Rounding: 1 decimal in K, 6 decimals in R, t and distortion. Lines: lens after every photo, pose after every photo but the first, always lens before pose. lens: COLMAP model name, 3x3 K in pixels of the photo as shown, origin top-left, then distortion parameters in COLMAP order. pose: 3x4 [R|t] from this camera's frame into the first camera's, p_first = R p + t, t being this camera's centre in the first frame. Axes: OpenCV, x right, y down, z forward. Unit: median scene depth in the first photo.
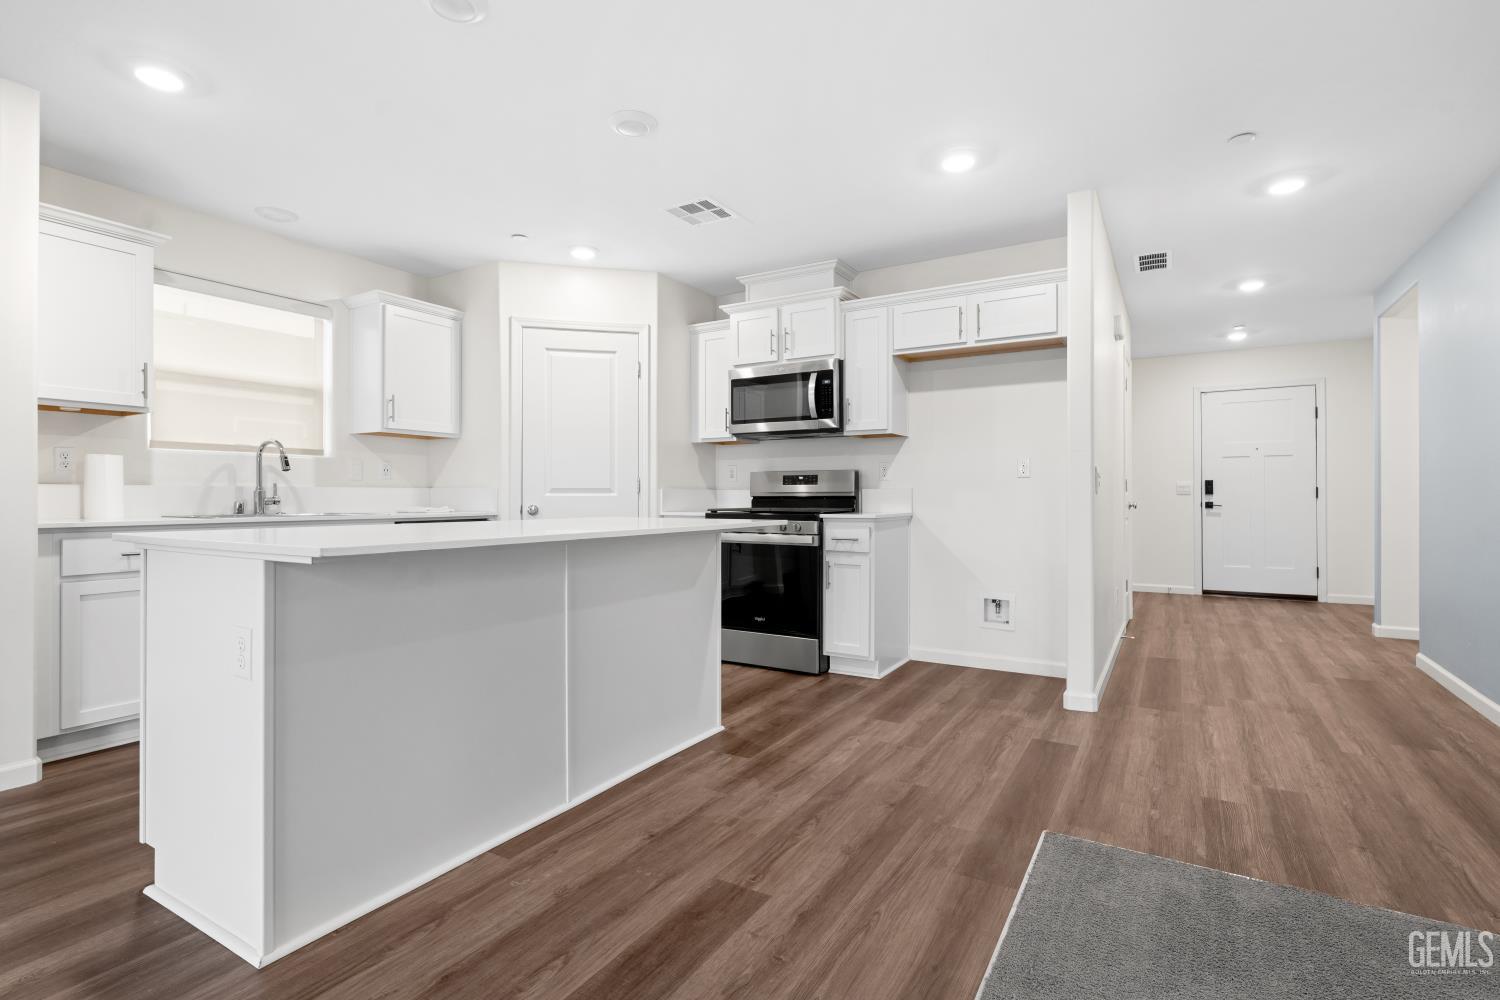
lens RADIAL K [[721.5, 0, 739.8], [0, 721.5, 493.9], [0, 0, 1]] dist [0.002660, -0.001355]
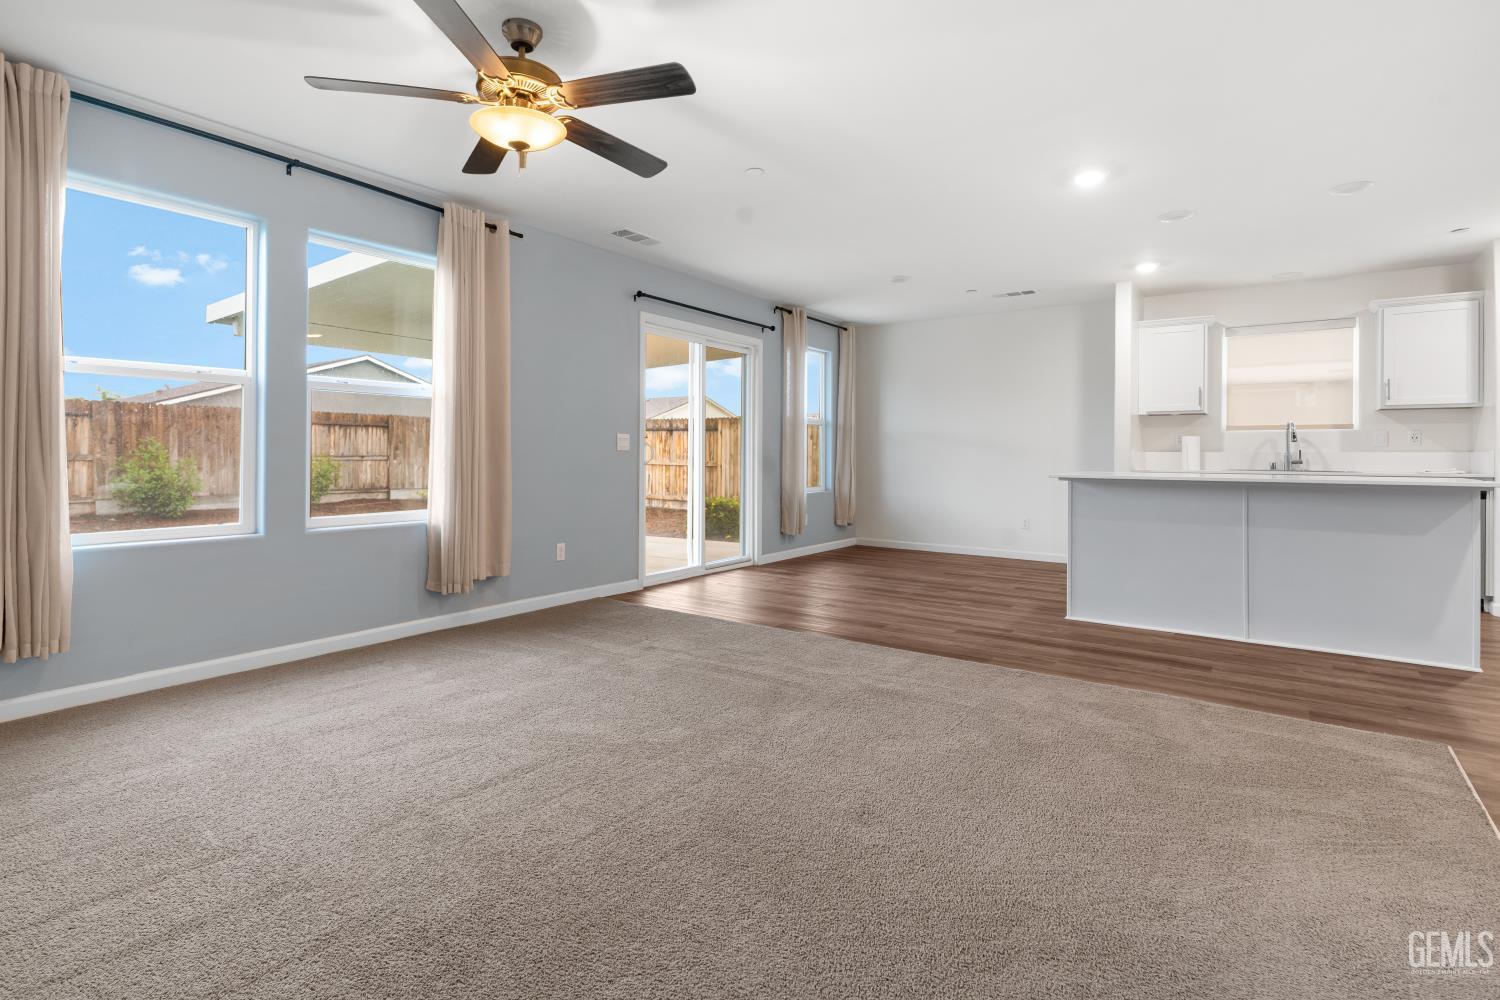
lens RADIAL K [[721.5, 0, 738.4], [0, 721.5, 454.9], [0, 0, 1]] dist [0.002660, -0.001355]
pose [[-0.084419, 0.001126, -0.996430, 1.124701], [-0.000202, 0.999999, 0.001147, -0.006984], [0.996430, 0.000298, -0.084419, -0.035728]]
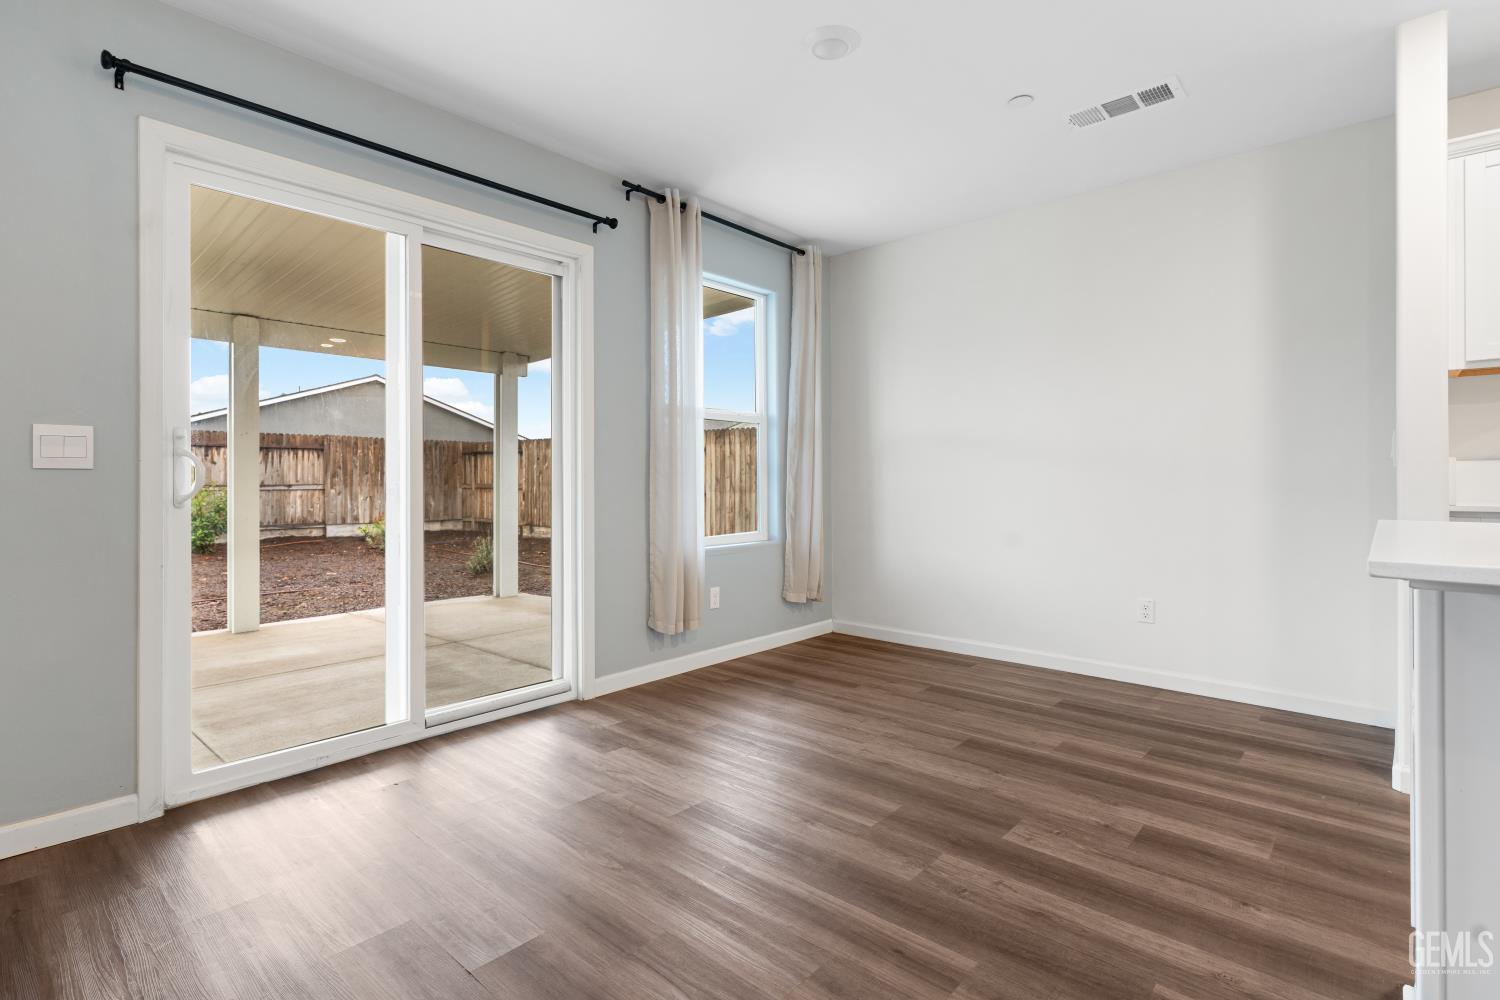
lens RADIAL K [[721.5, 0, 743.1], [0, 721.5, 476.1], [0, 0, 1]] dist [0.002660, -0.001355]
pose [[-0.186176, -0.003048, -0.982512, 0.036747], [0.009668, 0.999941, -0.004934, 0.000703], [0.982469, -0.010418, -0.186135, 0.257734]]
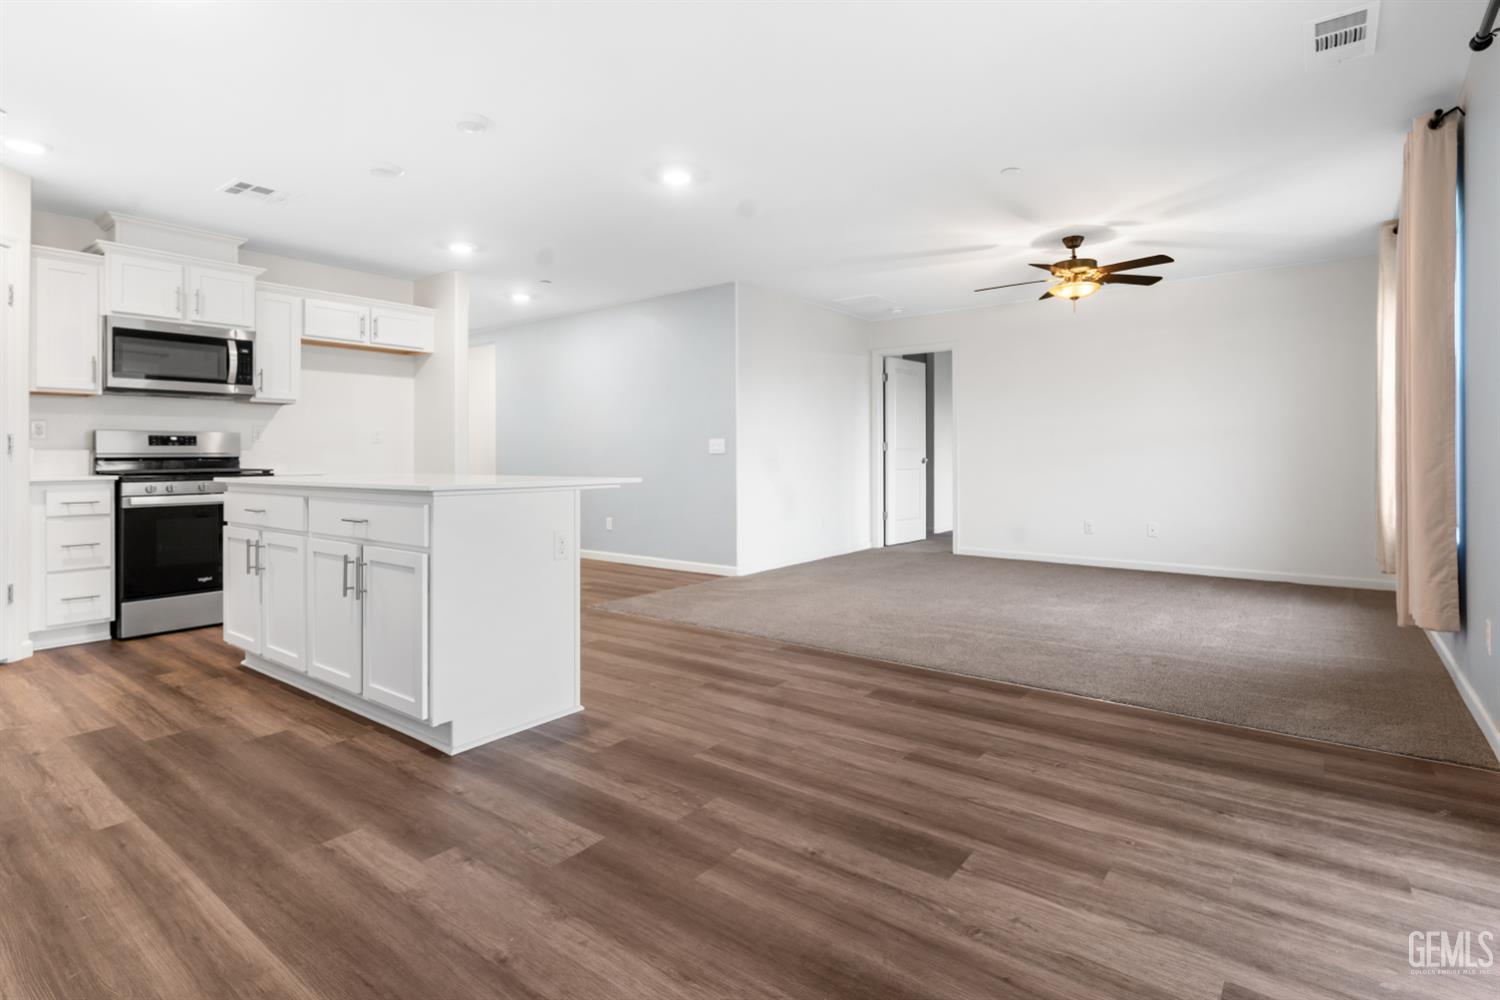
lens RADIAL K [[721.5, 0, 748.1], [0, 721.5, 456.4], [0, 0, 1]] dist [0.002660, -0.001355]
pose [[0.103110, -0.001501, 0.994669, -1.154899], [0.000950, 0.999999, 0.001411, 0.001784], [-0.994669, 0.000799, 0.103112, 0.183521]]
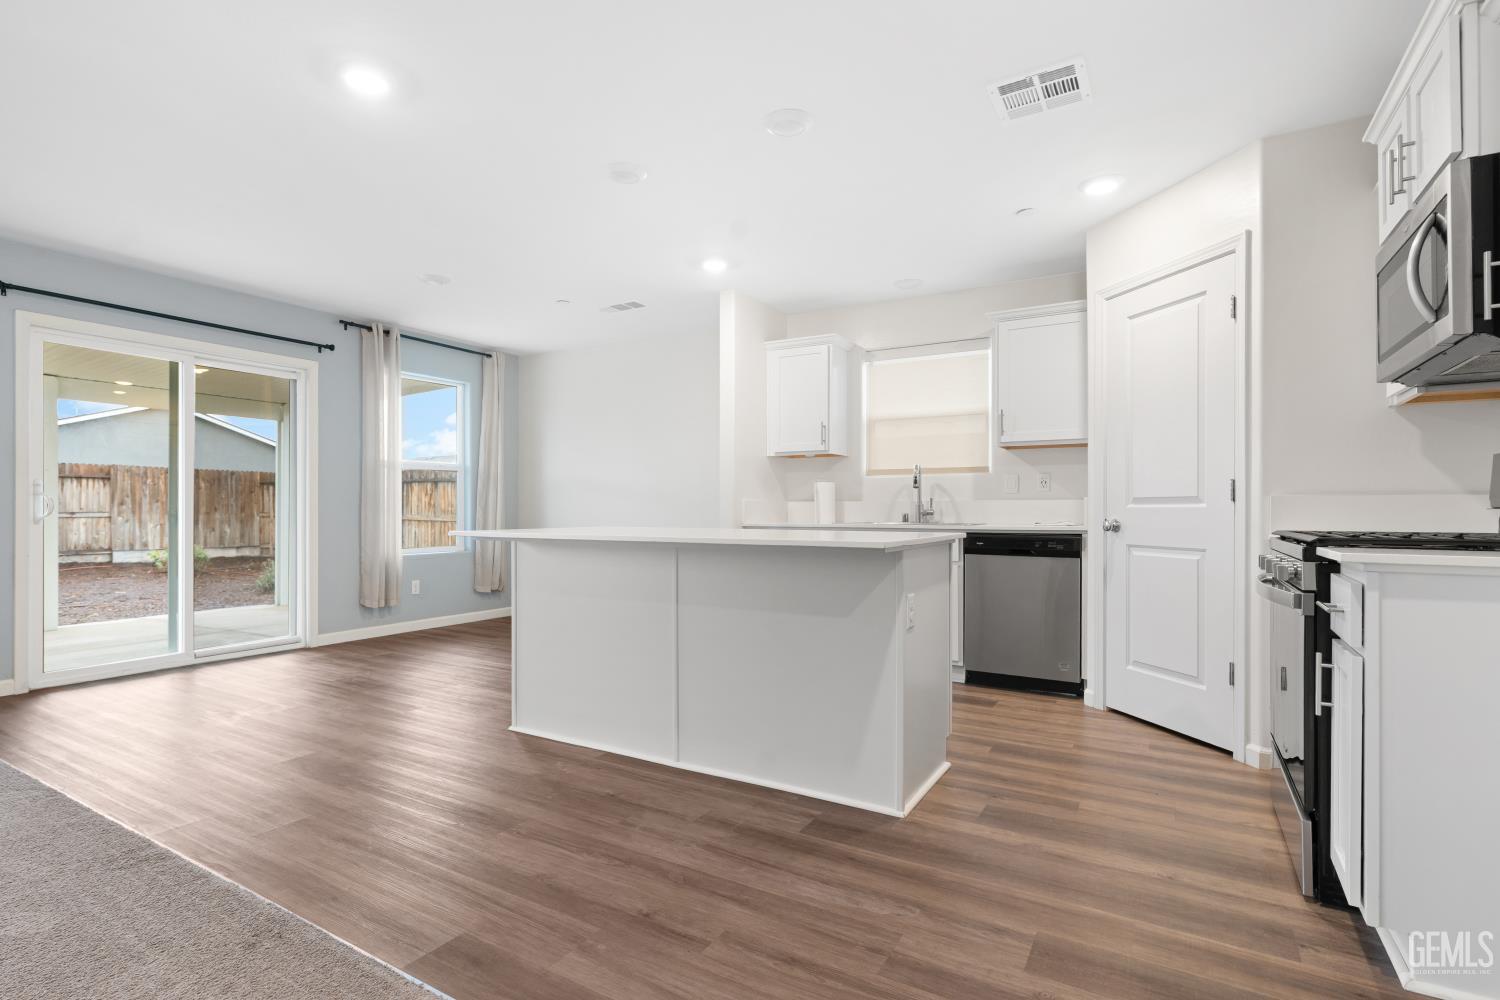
lens RADIAL K [[721.5, 0, 730.7], [0, 721.5, 511.0], [0, 0, 1]] dist [0.002660, -0.001355]
pose [[0.002759, 0.002934, -0.999992, 0.698131], [0.004764, 0.999984, 0.002947, 0.002694], [0.999985, -0.004772, 0.002745, 0.783845]]
